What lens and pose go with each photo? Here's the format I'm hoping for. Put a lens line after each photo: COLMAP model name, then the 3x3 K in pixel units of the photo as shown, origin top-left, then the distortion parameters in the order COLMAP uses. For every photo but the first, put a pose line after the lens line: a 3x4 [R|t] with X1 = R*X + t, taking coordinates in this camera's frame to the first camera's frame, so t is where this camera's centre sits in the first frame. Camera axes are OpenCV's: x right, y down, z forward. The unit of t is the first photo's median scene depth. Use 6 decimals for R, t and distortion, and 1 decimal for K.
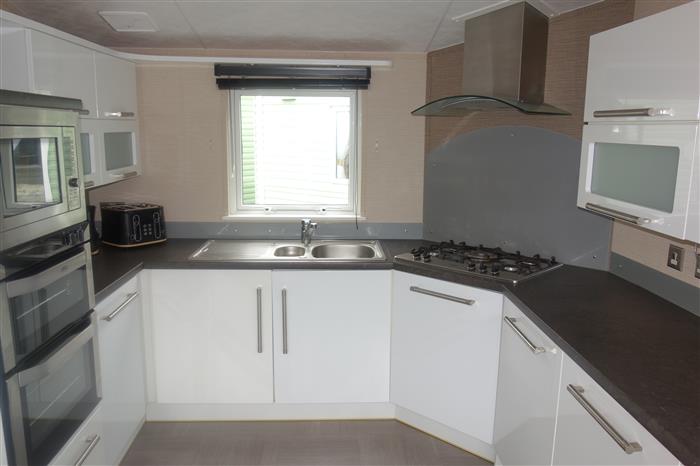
lens RADIAL K [[552.9, 0, 350.6], [0, 552.9, 238.8], [0, 0, 1]] dist [-0.007155, -0.022103]
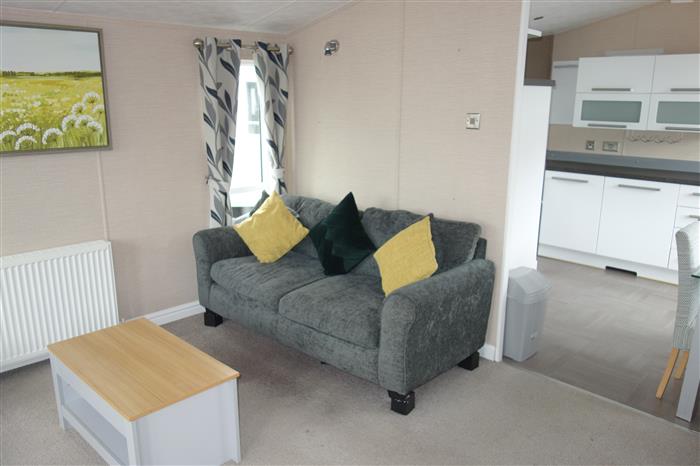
lens RADIAL K [[552.9, 0, 353.5], [0, 552.9, 238.5], [0, 0, 1]] dist [-0.007155, -0.022103]
pose [[0.730180, -0.180411, 0.659006, -1.426497], [0.134516, 0.983591, 0.120227, 0.002918], [-0.669882, 0.000859, 0.742467, -0.120573]]
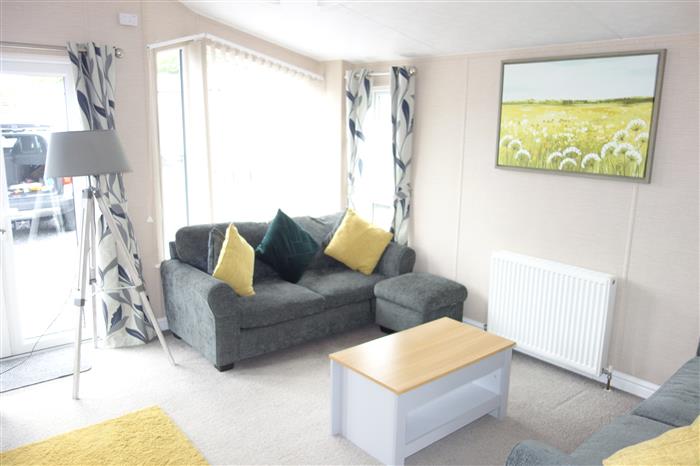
lens RADIAL K [[552.9, 0, 349.3], [0, 552.9, 235.5], [0, 0, 1]] dist [-0.007155, -0.022103]
pose [[0.606180, 0.162322, -0.778587, -0.551086], [-0.160140, 0.983812, 0.080429, -0.007250], [0.779038, 0.075929, 0.622362, 0.009401]]
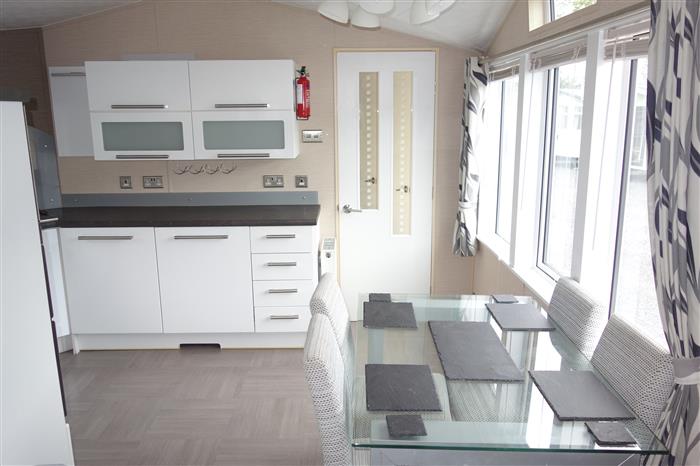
lens RADIAL K [[552.9, 0, 354.4], [0, 552.9, 238.0], [0, 0, 1]] dist [-0.007155, -0.022103]
pose [[0.031122, -0.233780, 0.971791, -0.902211], [0.197765, 0.954481, 0.223282, -0.037028], [-0.979755, 0.185237, 0.075938, 0.093012]]
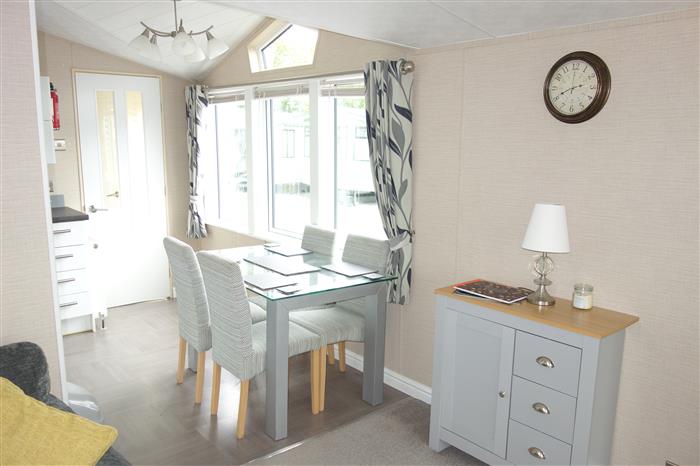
lens RADIAL K [[552.9, 0, 348.8], [0, 552.9, 239.0], [0, 0, 1]] dist [-0.007155, -0.022103]
pose [[-0.610700, -0.164467, 0.774594, -1.217770], [0.132456, 0.943195, 0.304696, -0.101920], [-0.780706, 0.288677, -0.554224, 0.526053]]
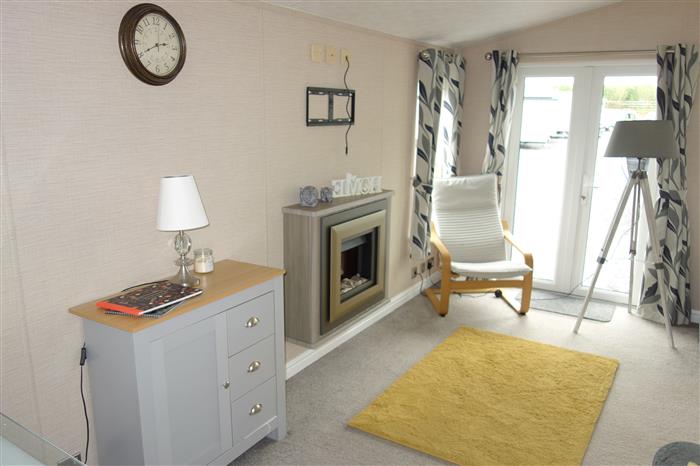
lens RADIAL K [[552.9, 0, 352.5], [0, 552.9, 237.5], [0, 0, 1]] dist [-0.007155, -0.022103]
pose [[-0.554210, 0.165978, -0.815661, -0.298650], [-0.184557, 0.931024, 0.314853, -0.062846], [0.811659, 0.325031, -0.485351, 0.403955]]
